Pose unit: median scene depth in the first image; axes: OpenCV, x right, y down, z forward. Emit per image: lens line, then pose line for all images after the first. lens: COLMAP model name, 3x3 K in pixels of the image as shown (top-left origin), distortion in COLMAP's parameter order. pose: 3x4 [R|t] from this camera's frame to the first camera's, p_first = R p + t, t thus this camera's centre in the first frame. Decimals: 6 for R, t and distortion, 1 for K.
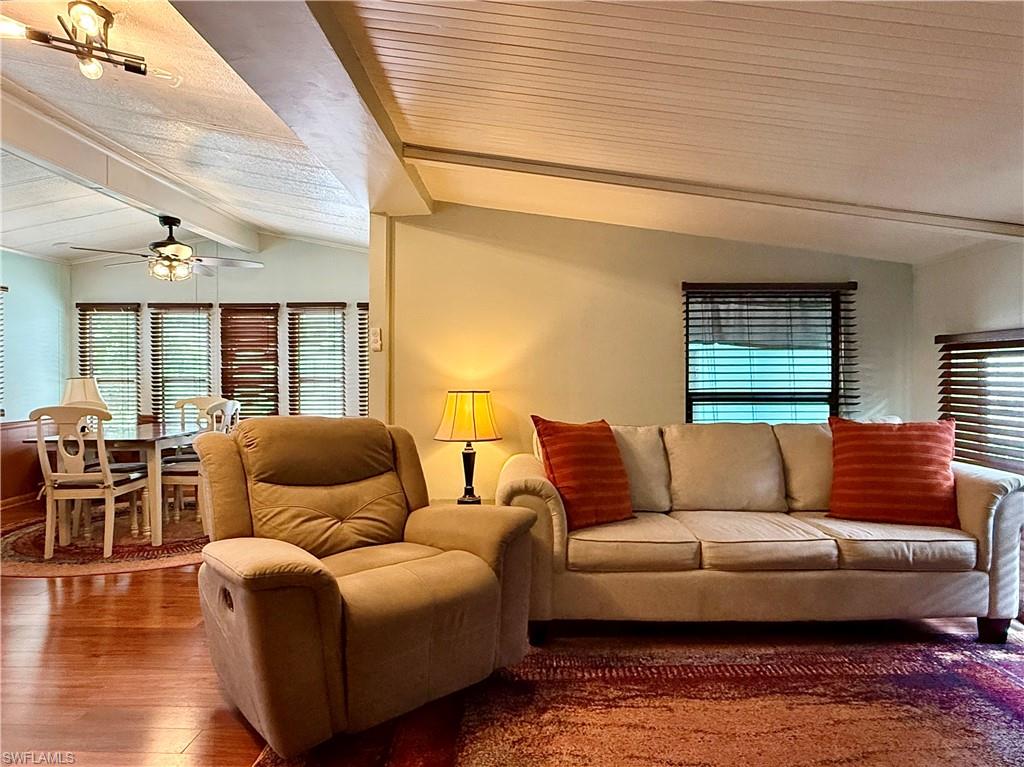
lens RADIAL K [[622.7, 0, 506.6], [0, 622.7, 390.4], [0, 0, 1]] dist [0.002119, 0.000799]
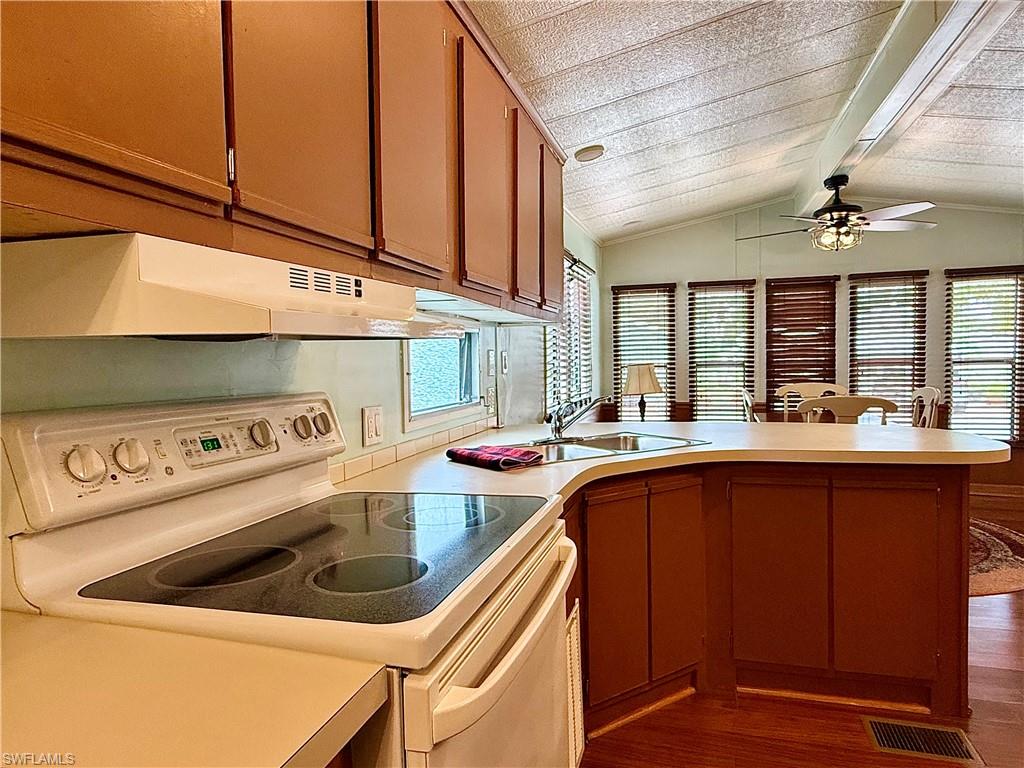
lens RADIAL K [[622.7, 0, 521.1], [0, 622.7, 392.2], [0, 0, 1]] dist [0.002119, 0.000799]
pose [[0.963187, -0.003431, -0.268810, -0.730591], [0.012041, 0.999466, 0.030389, -0.009207], [0.268562, -0.032507, 0.962714, 0.033439]]
